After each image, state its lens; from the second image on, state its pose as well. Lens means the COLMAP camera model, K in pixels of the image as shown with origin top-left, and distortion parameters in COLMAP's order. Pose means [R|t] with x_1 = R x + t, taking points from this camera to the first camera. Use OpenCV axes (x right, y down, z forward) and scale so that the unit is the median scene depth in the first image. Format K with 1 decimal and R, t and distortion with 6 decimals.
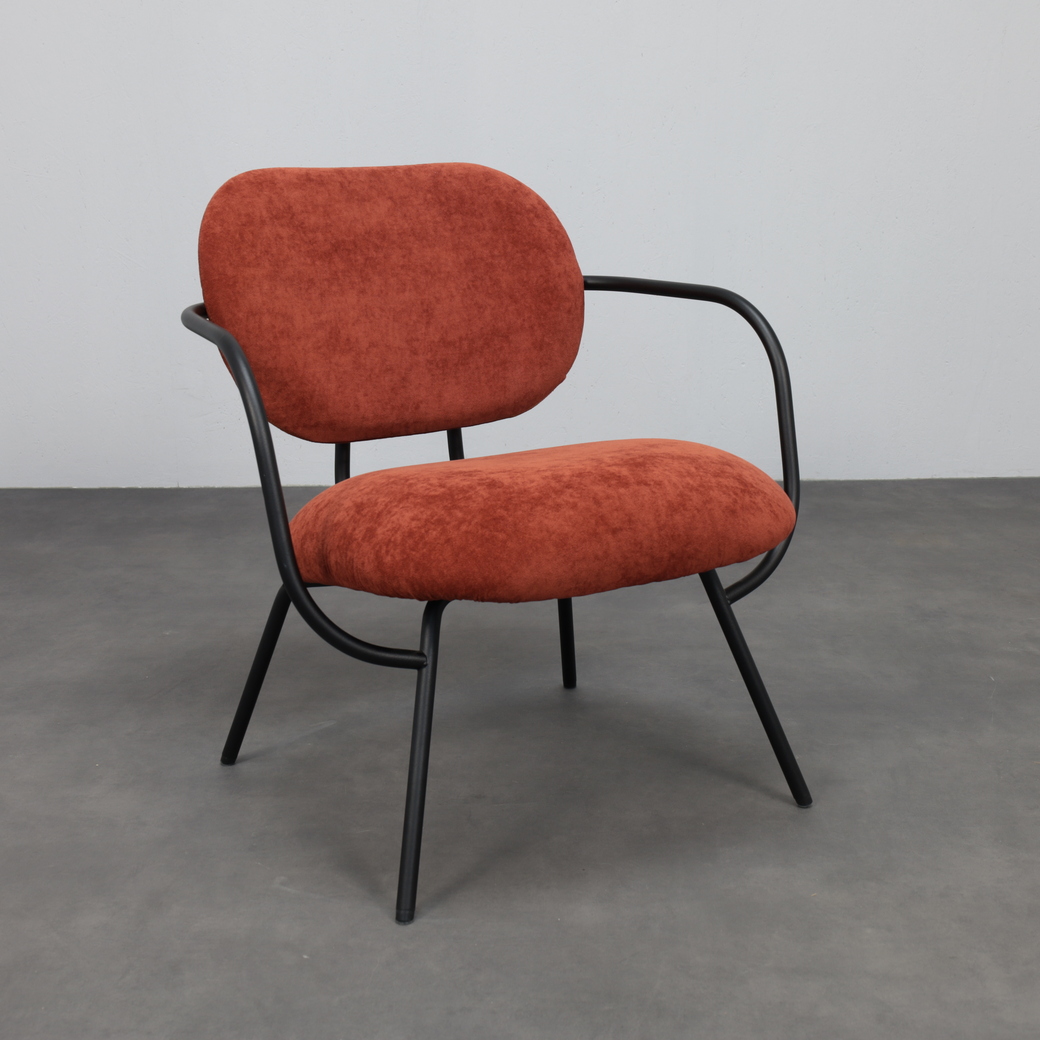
lens RADIAL K [[1708.9, 0, 523.0], [0, 1708.9, 522.7], [0, 0, 1]] dist [0.061841, 0.000000]
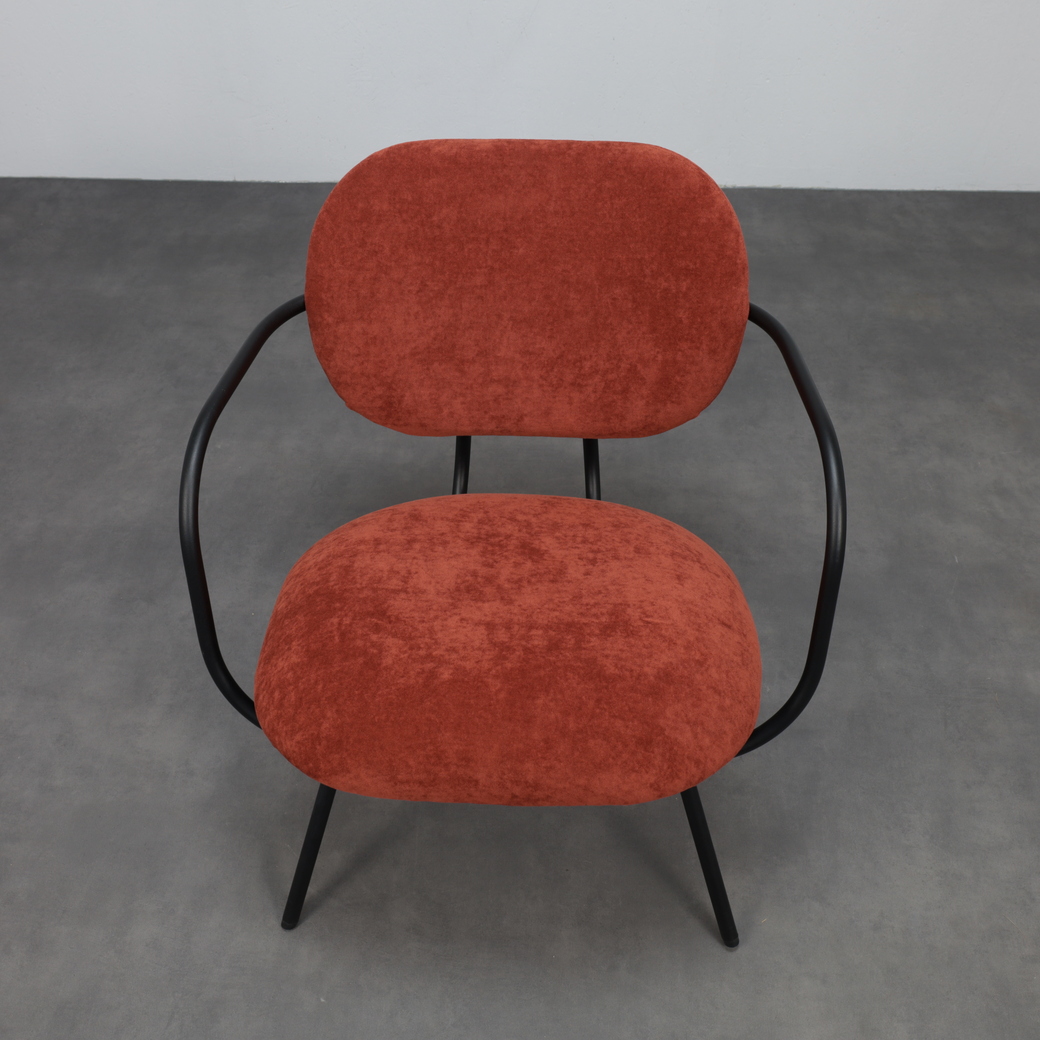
lens RADIAL K [[1269.7, 0, 515.7], [0, 1269.7, 565.6], [0, 0, 1]] dist [-0.015433, 0.000000]
pose [[0.825071, 0.386816, -0.411863, 0.272692], [-0.134502, 0.842426, 0.521754, -0.382015], [0.548787, -0.375088, 0.747089, 0.424840]]
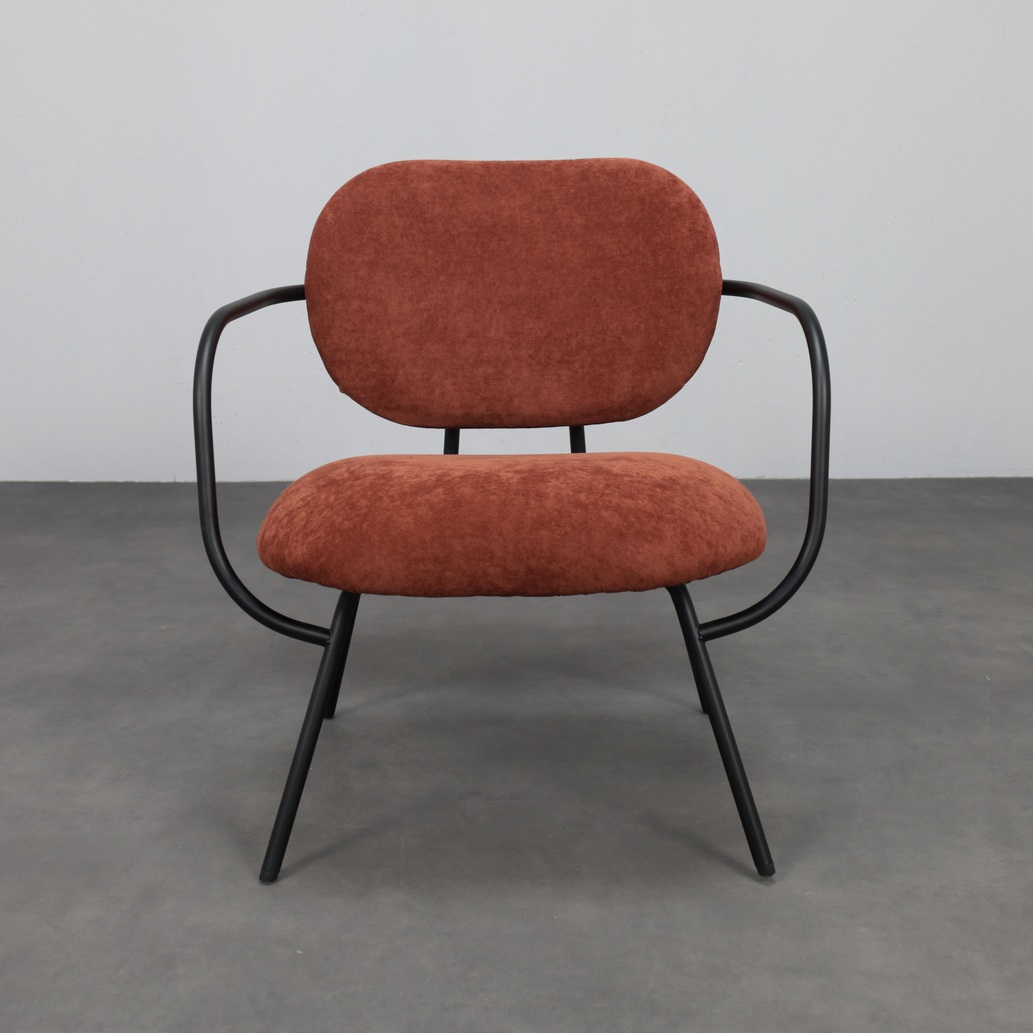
lens RADIAL K [[1697.4, 0, 514.1], [0, 1697.4, 515.8], [0, 0, 1]] dist [0.061841, 0.000000]
pose [[0.849287, 0.124532, -0.513034, 0.464168], [-0.124955, 0.991585, 0.033840, -0.034915], [0.512931, 0.035366, 0.857701, 0.150998]]
